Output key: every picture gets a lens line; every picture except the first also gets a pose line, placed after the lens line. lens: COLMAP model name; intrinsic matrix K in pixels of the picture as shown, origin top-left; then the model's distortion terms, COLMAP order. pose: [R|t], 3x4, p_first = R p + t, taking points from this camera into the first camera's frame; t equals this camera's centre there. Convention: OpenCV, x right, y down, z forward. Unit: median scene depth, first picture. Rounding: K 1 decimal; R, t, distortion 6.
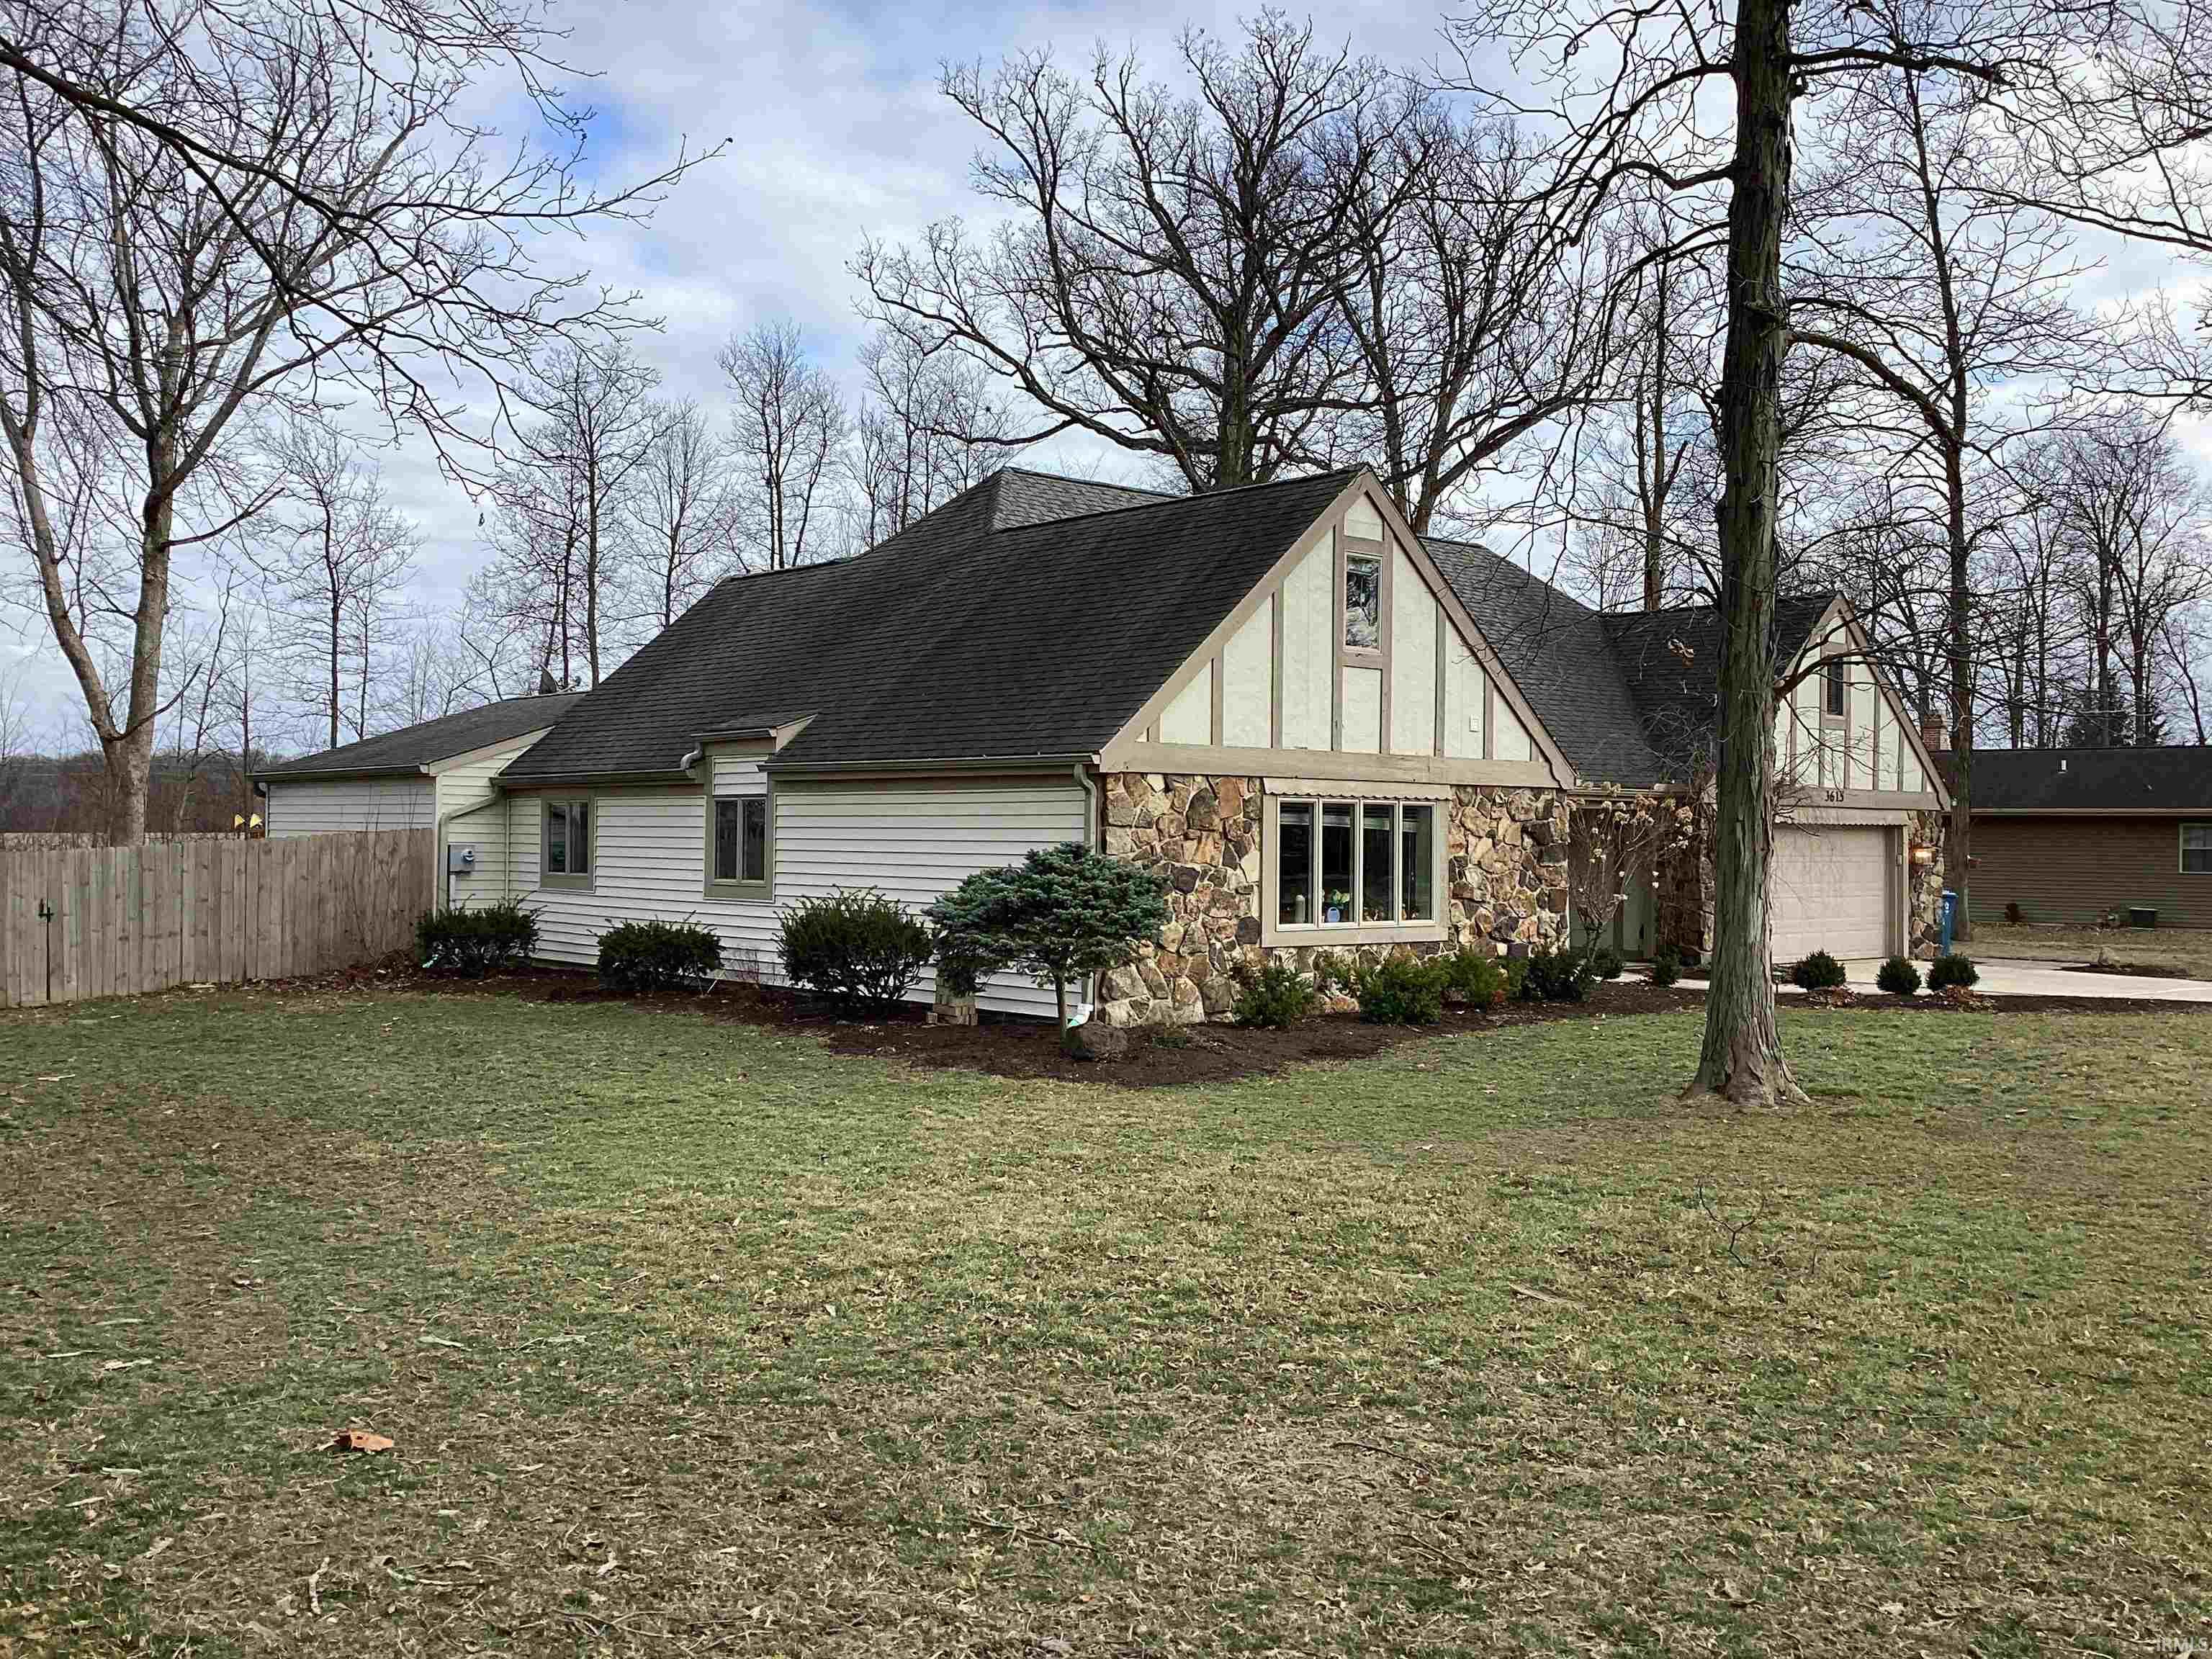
lens RADIAL K [[1985.1, 0, 1106.0], [0, 1985.1, 829.5], [0, 0, 1]] dist [0.100577, -0.186150]
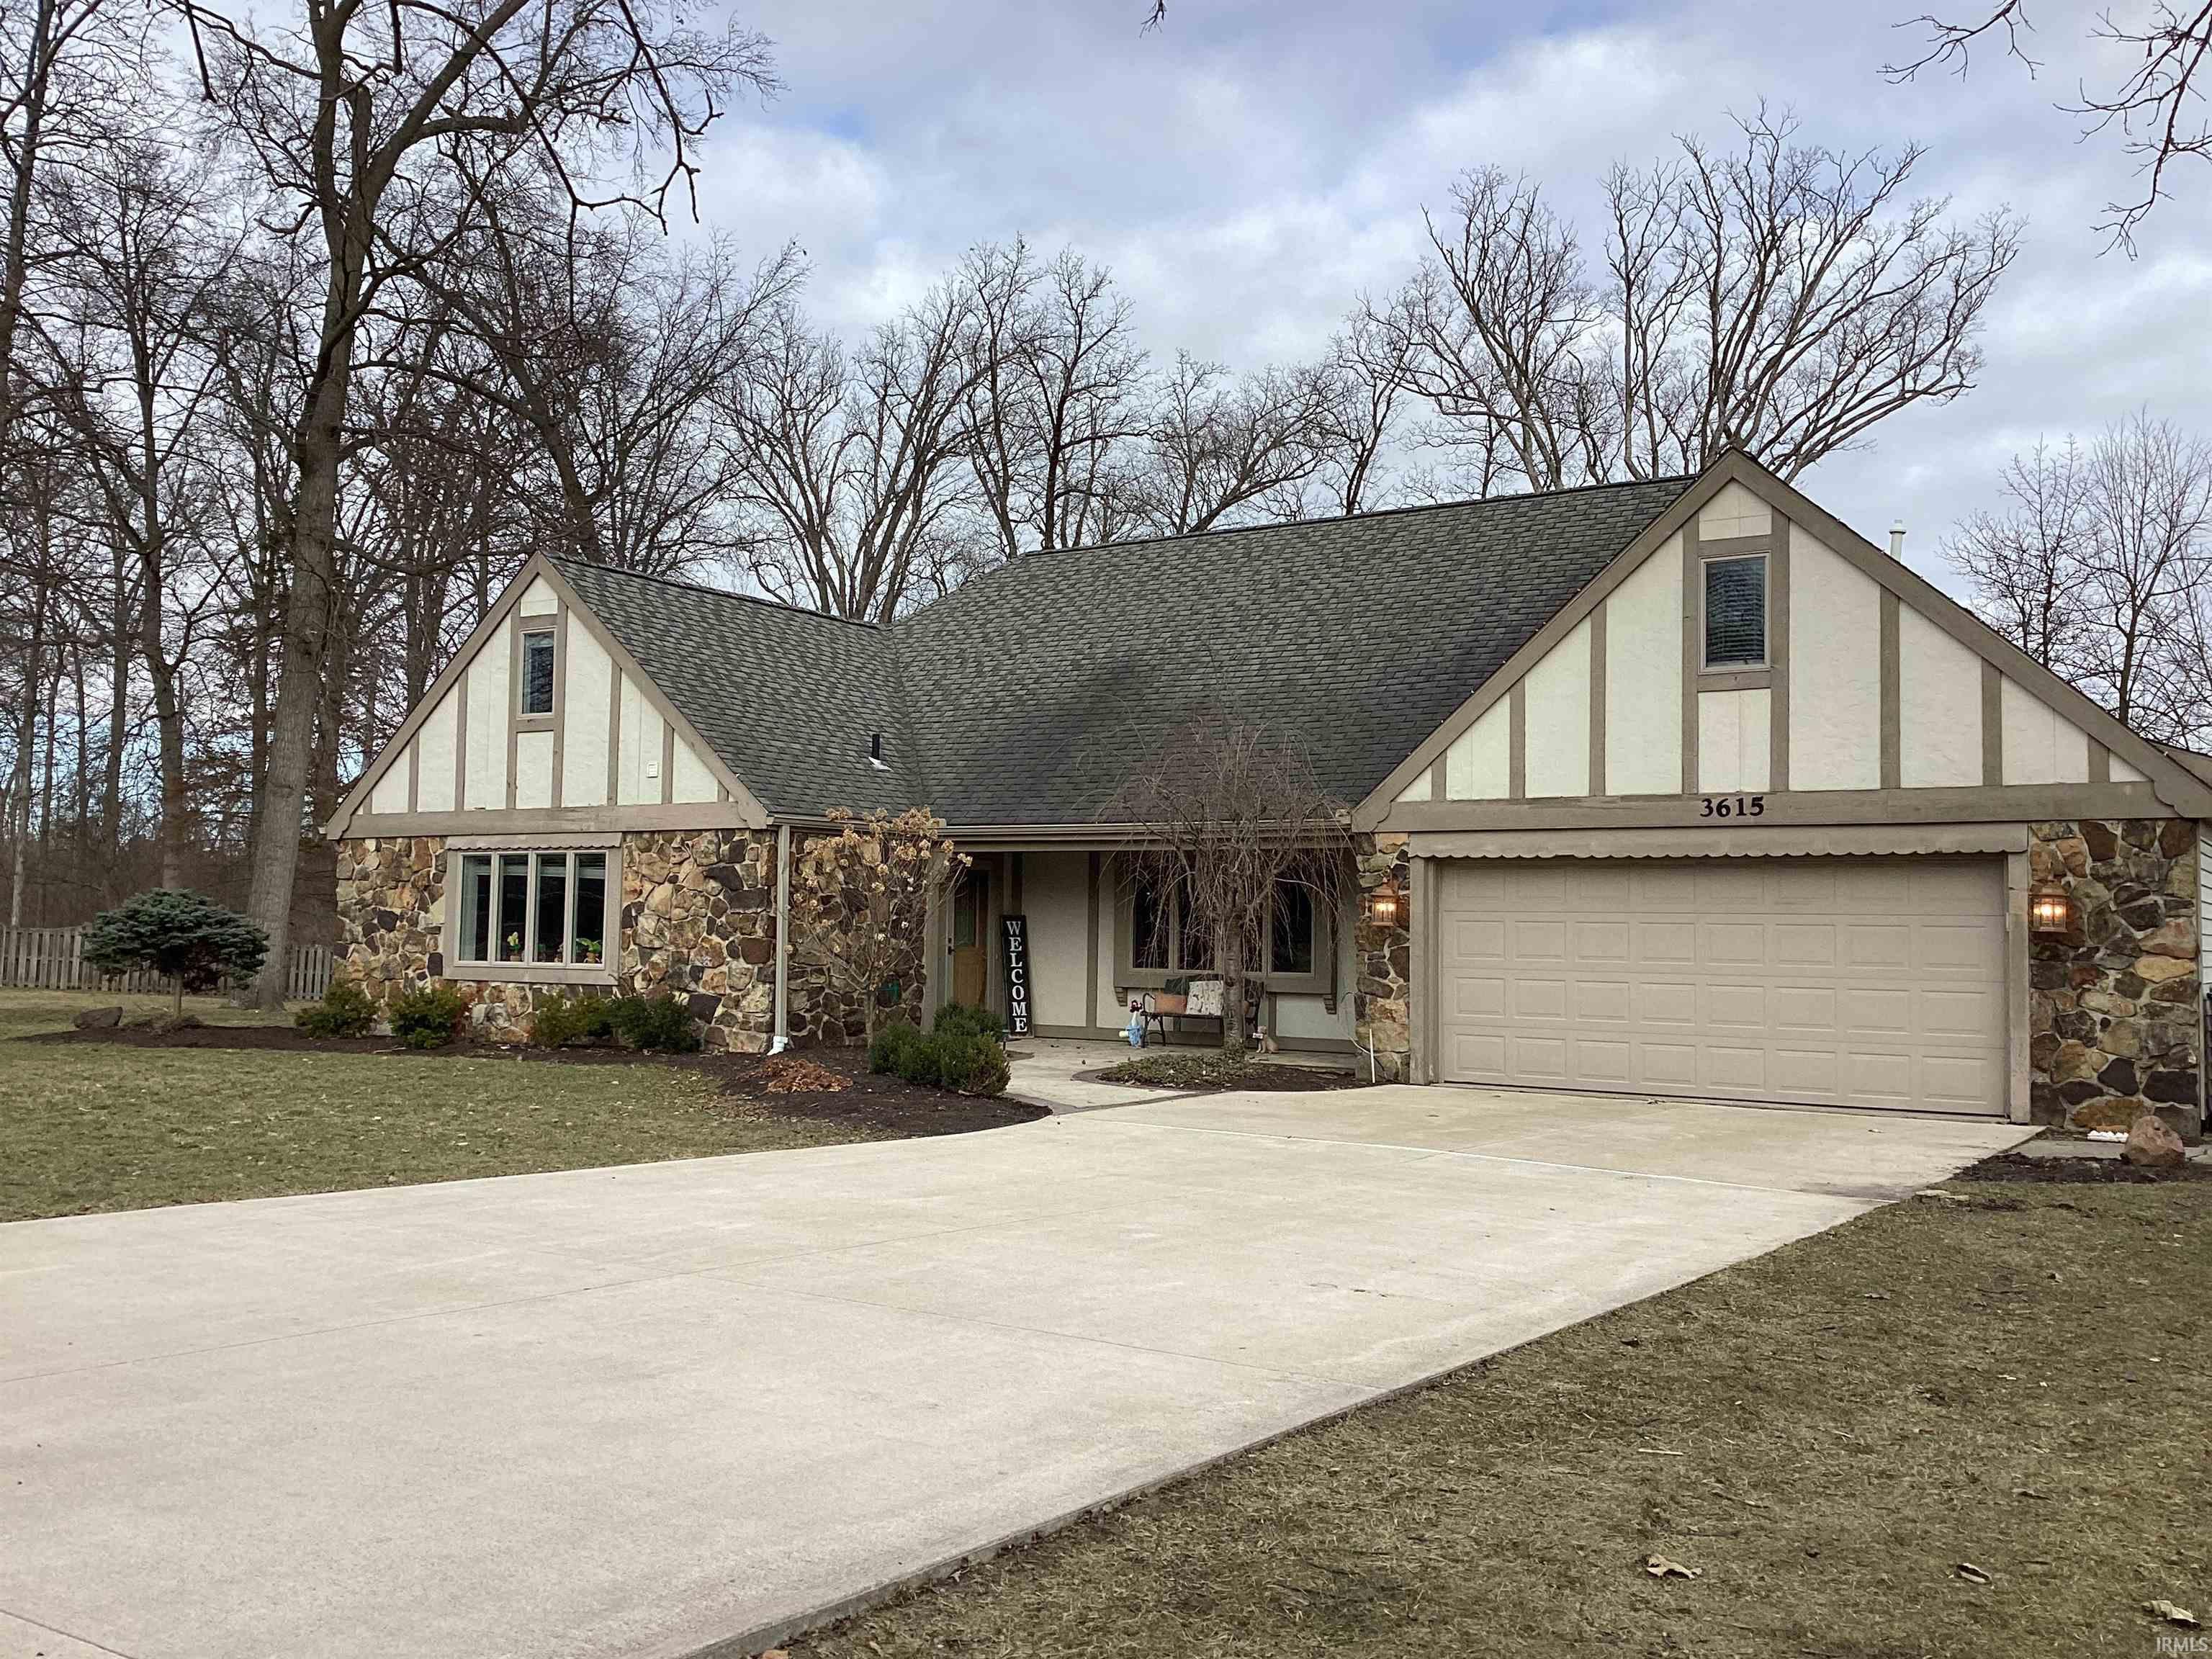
lens RADIAL K [[1985.1, 0, 1106.0], [0, 1985.1, 829.5], [0, 0, 1]] dist [0.100577, -0.186150]
pose [[0.266522, -0.059211, -0.962008, 1.261408], [-0.009224, 0.997909, -0.063976, 0.040703], [0.963785, 0.025925, 0.265419, 0.999620]]
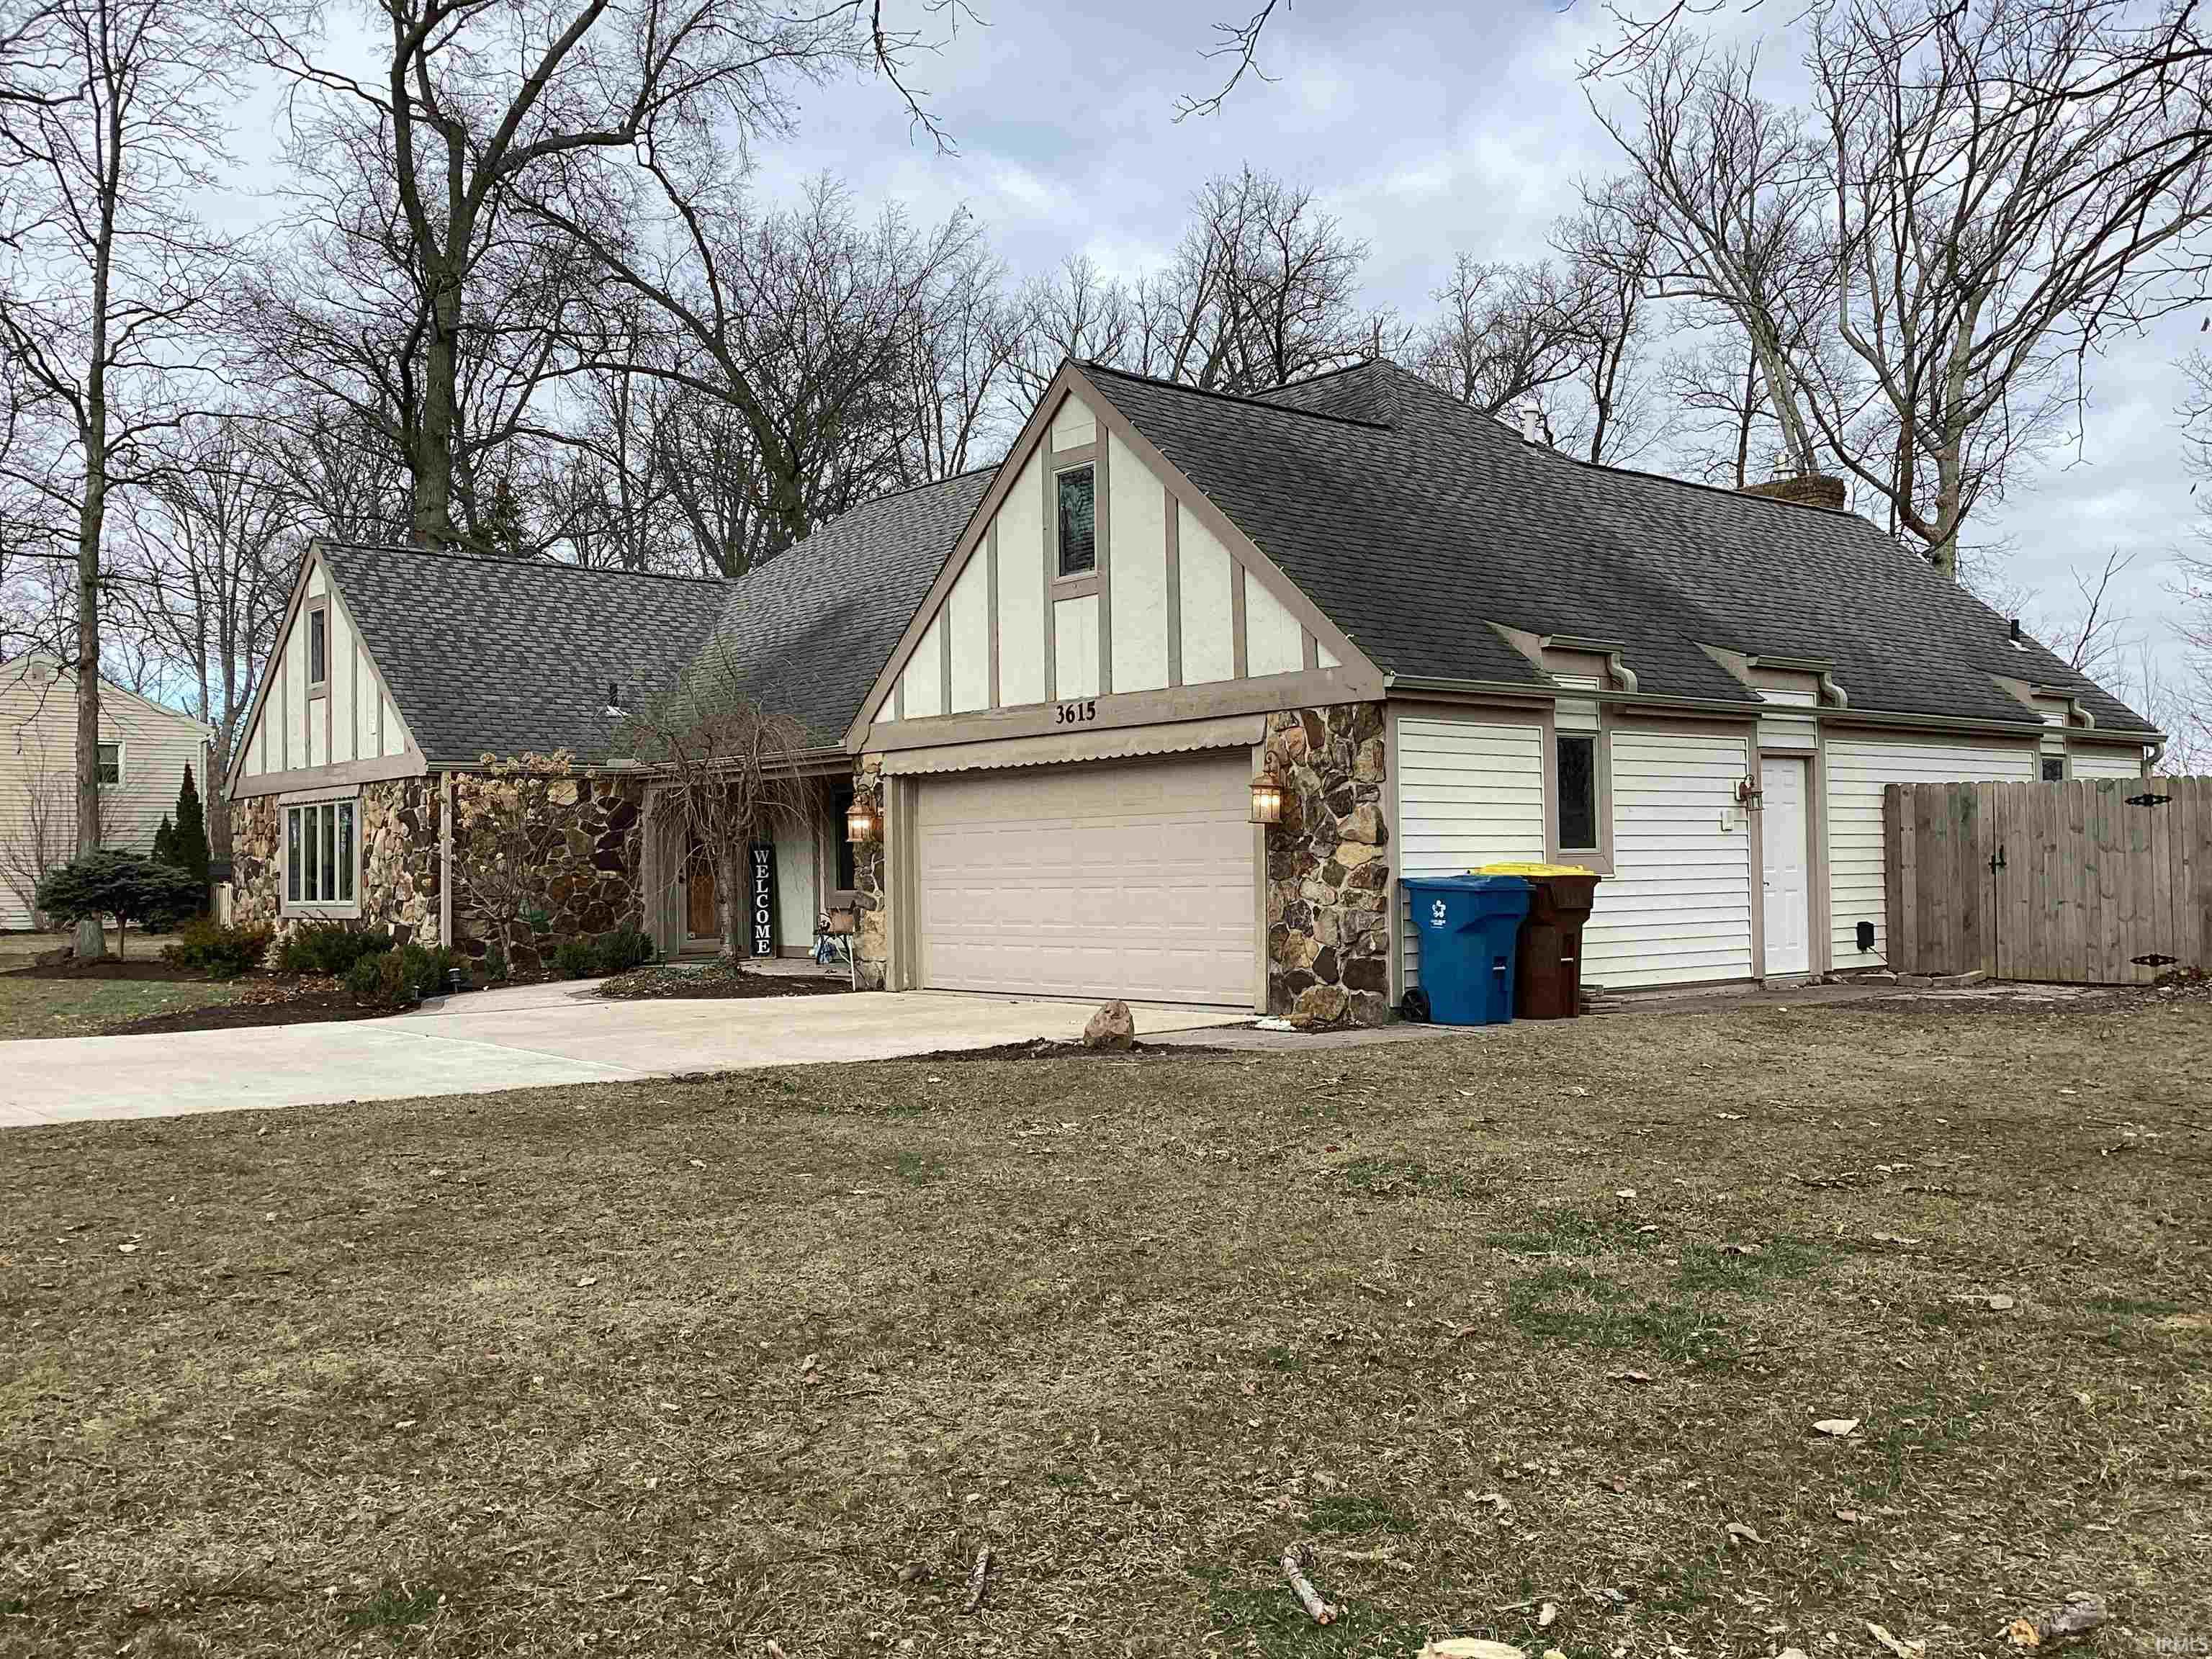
lens RADIAL K [[1985.1, 0, 1106.0], [0, 1985.1, 829.5], [0, 0, 1]] dist [0.100577, -0.186150]
pose [[-0.008366, -0.033454, -0.999405, 1.372378], [0.020958, 0.999215, -0.033623, 0.053945], [0.999745, -0.021226, -0.007658, 1.487475]]
